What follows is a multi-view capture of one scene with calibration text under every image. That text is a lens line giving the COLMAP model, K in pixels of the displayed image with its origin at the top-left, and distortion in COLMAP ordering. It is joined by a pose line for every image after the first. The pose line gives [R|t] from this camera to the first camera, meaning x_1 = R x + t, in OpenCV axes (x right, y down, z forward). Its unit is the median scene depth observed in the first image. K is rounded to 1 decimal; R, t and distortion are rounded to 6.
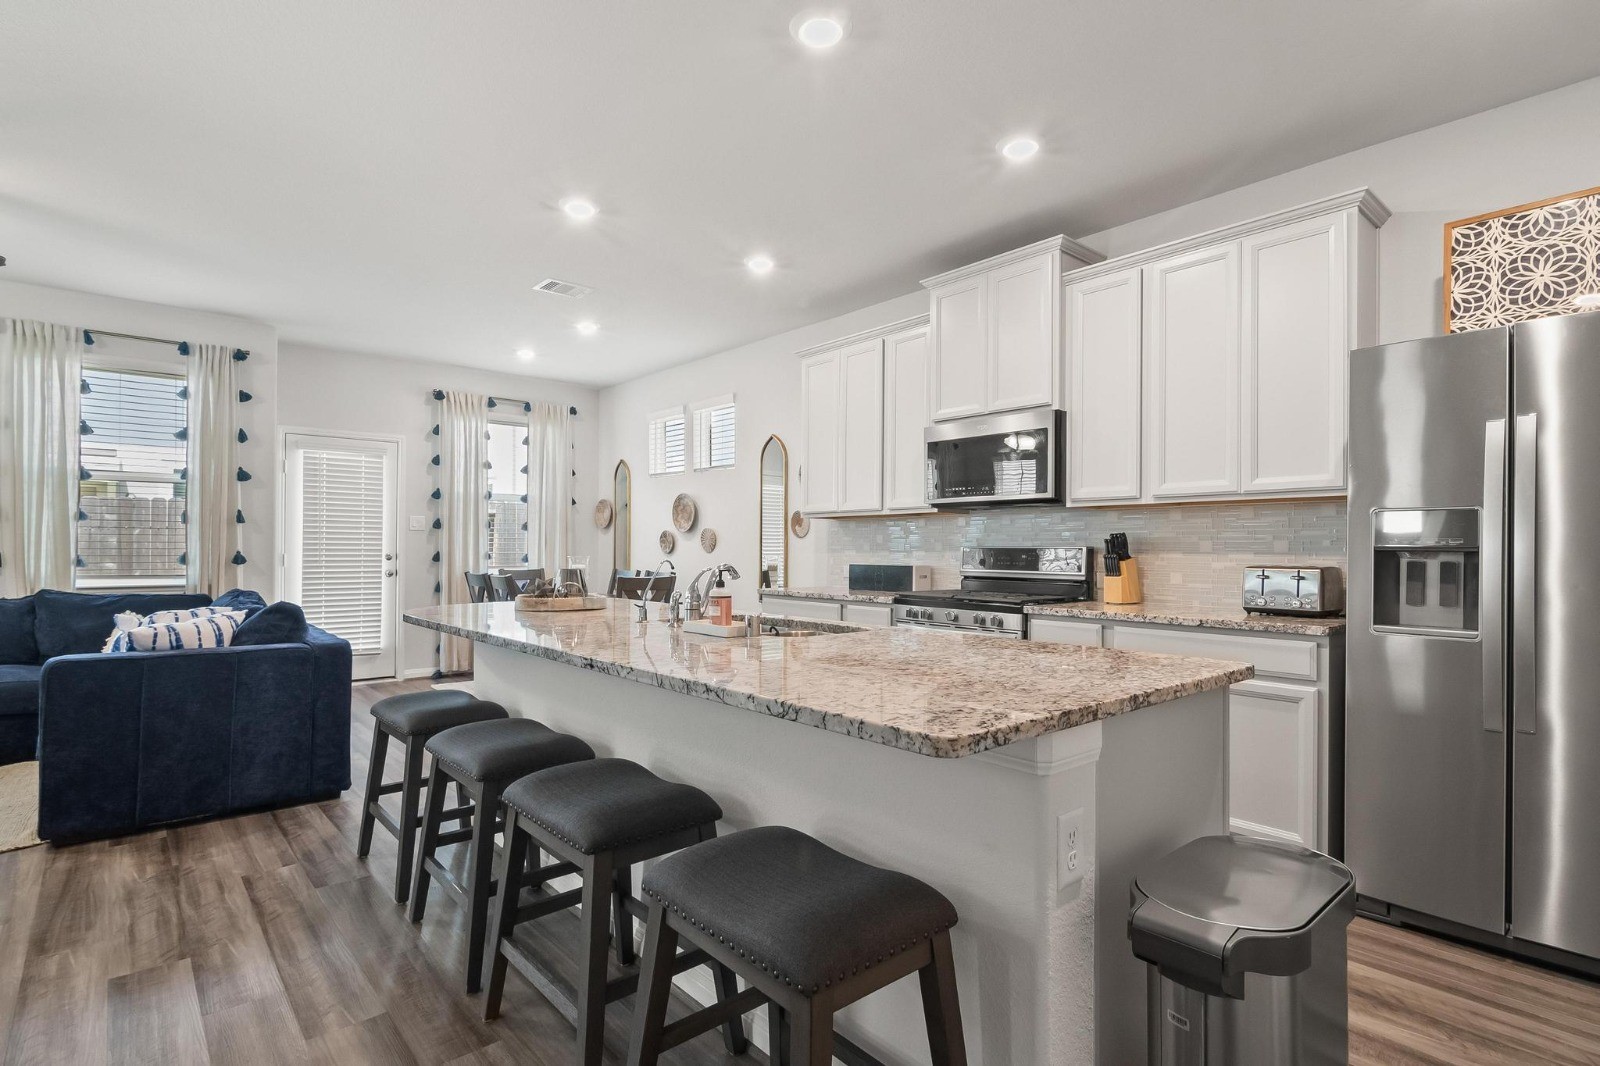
lens RADIAL K [[775.5, 0, 775.7], [0, 775.5, 542.1], [0, 0, 1]] dist [0.000688, -0.008078]
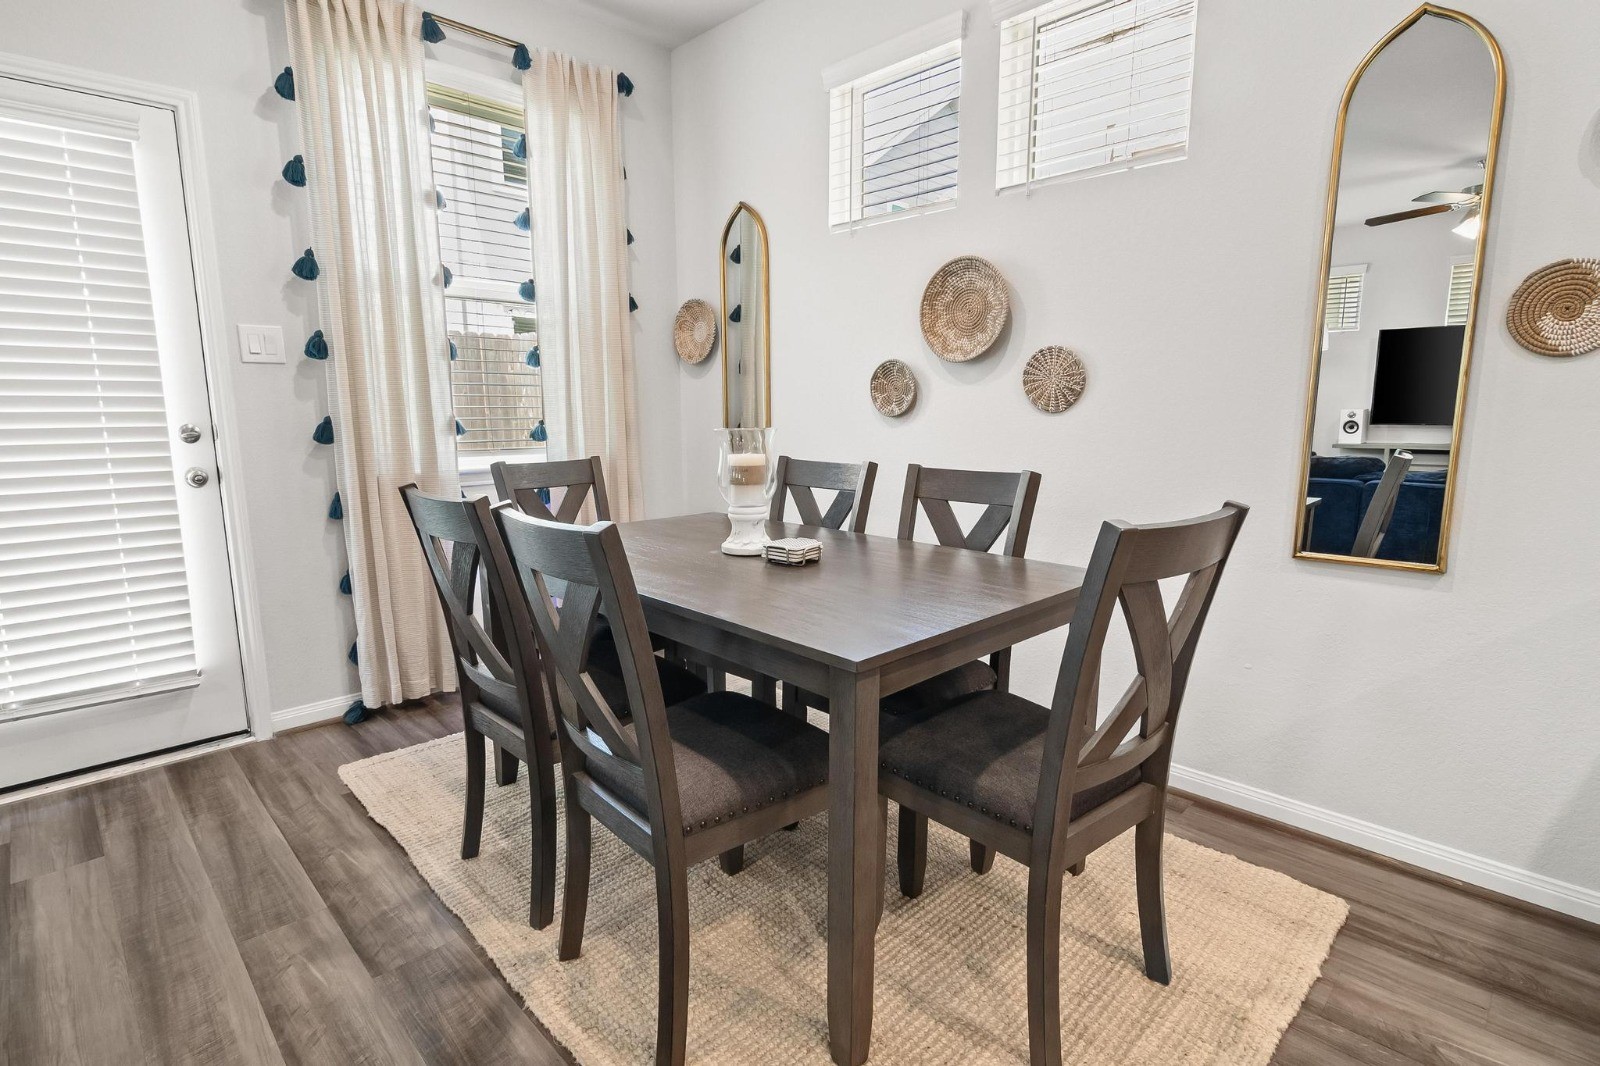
lens RADIAL K [[775.5, 0, 775.7], [0, 775.5, 542.1], [0, 0, 1]] dist [0.000688, -0.008078]
pose [[0.997959, -0.021272, 0.060209, -0.439431], [0.010415, 0.984478, 0.175198, 0.014741], [-0.063002, -0.174213, 0.982690, 1.109658]]
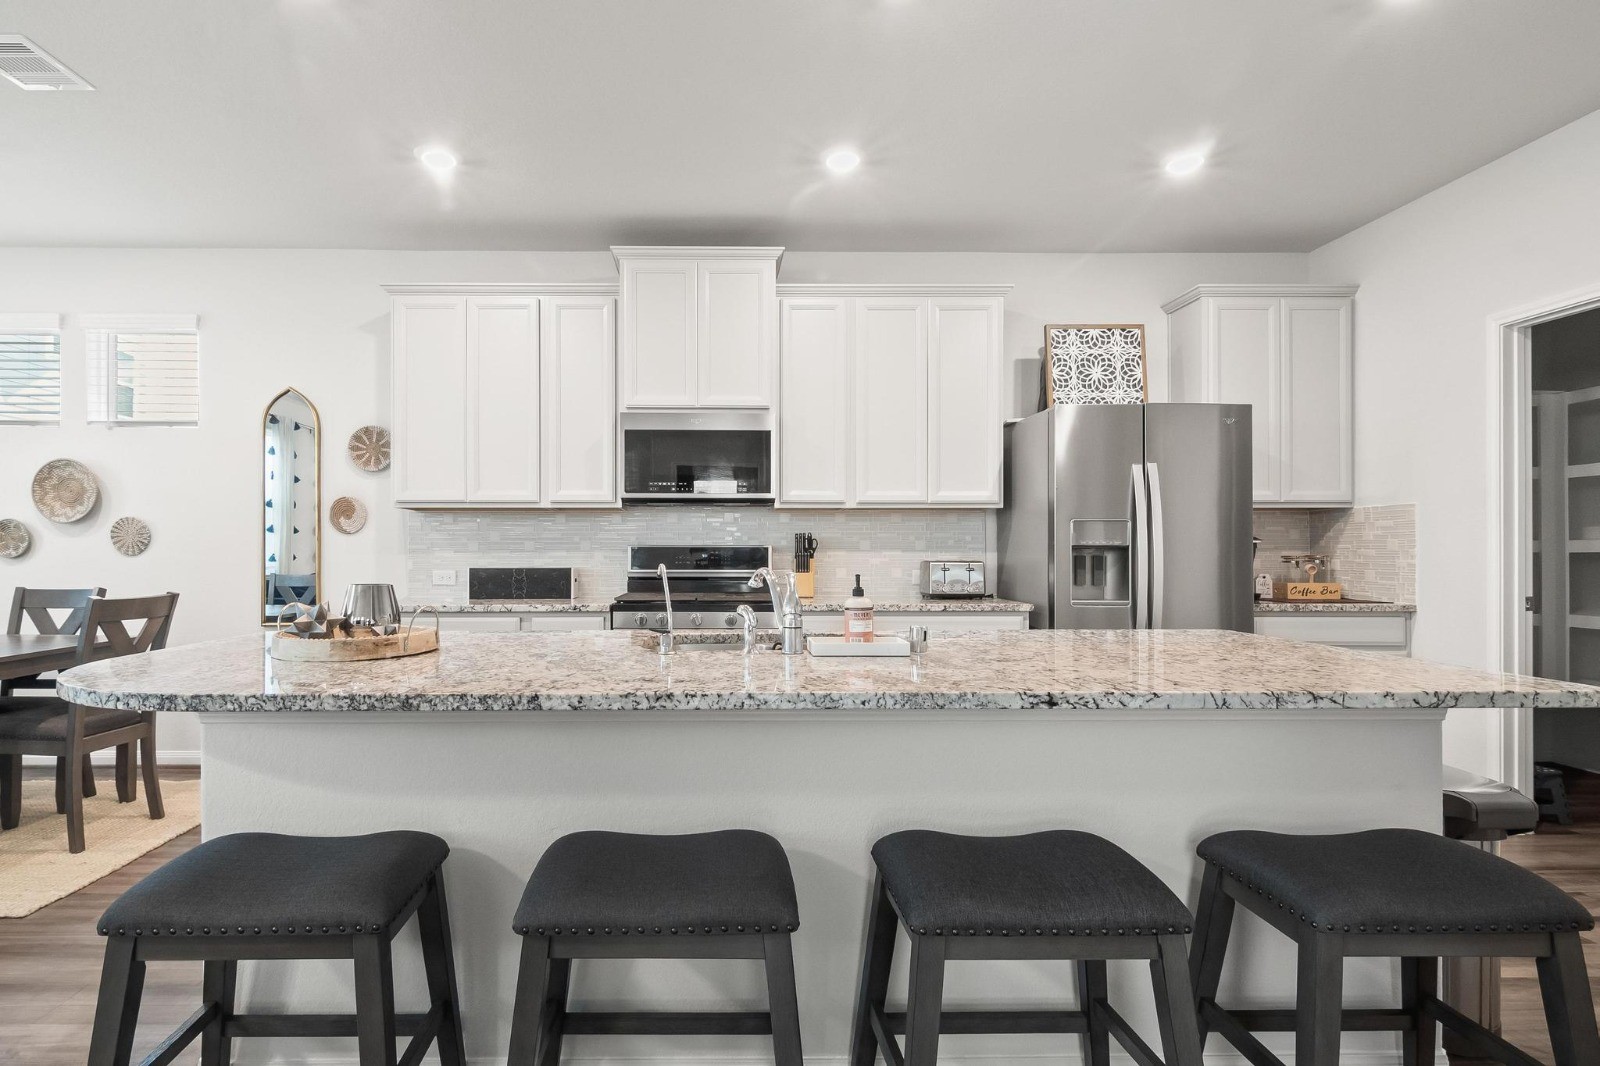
lens RADIAL K [[803.6, 0, 711.0], [0, 803.6, 546.9], [0, 0, 1]] dist [0.000454, -0.000419]
pose [[0.637778, -0.001827, 0.770218, -0.519007], [-0.004019, 0.999976, 0.005700, 0.001847], [-0.770210, -0.006731, 0.637755, 0.376005]]
